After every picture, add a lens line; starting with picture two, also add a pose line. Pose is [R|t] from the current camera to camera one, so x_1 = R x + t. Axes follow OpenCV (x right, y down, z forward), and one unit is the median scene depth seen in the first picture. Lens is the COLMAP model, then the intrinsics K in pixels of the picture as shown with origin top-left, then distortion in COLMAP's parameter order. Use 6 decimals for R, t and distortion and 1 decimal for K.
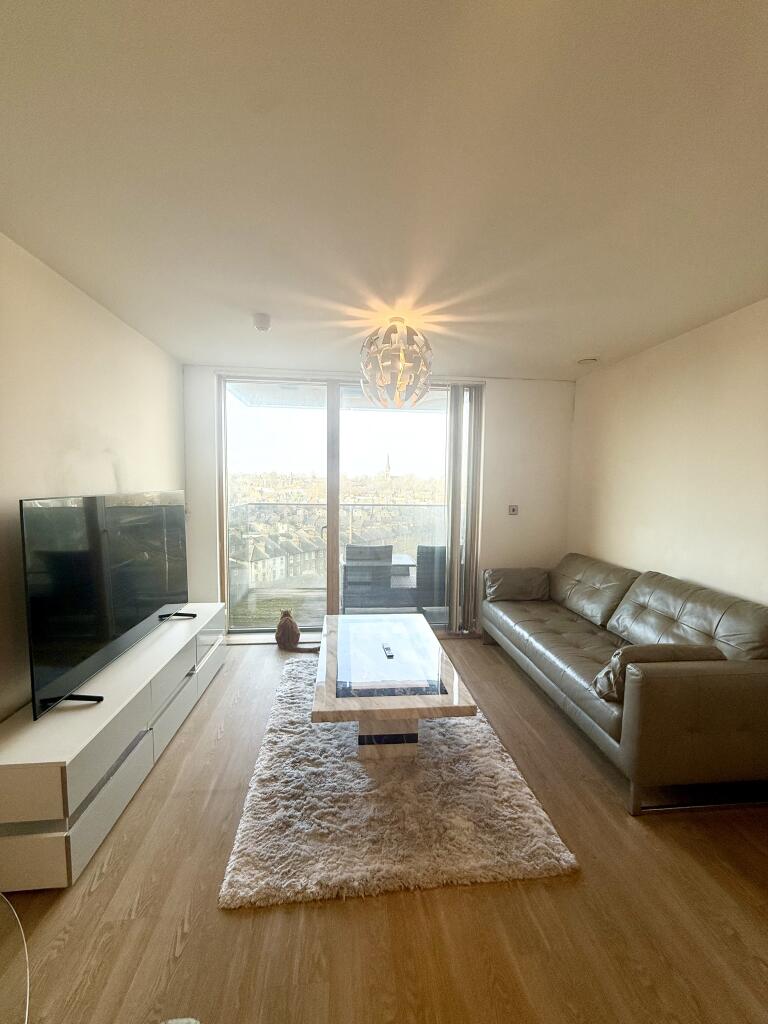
lens RADIAL K [[406.8, 0, 385.4], [0, 406.8, 508.8], [0, 0, 1]] dist [-0.000051, -0.000058]
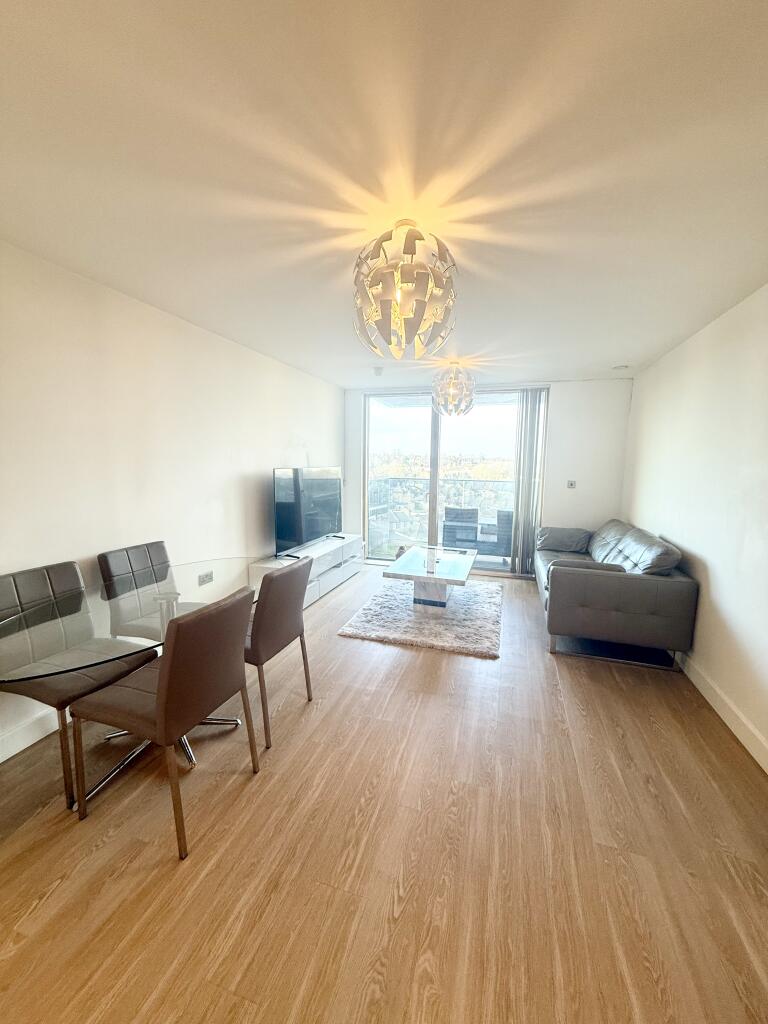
lens RADIAL K [[406.8, 0, 382.3], [0, 406.8, 513.3], [0, 0, 1]] dist [-0.000051, -0.000058]
pose [[0.915318, 0.049820, -0.399639, 0.423296], [-0.026929, 0.997669, 0.062695, 0.042754], [0.401831, -0.046624, 0.914526, -0.599647]]
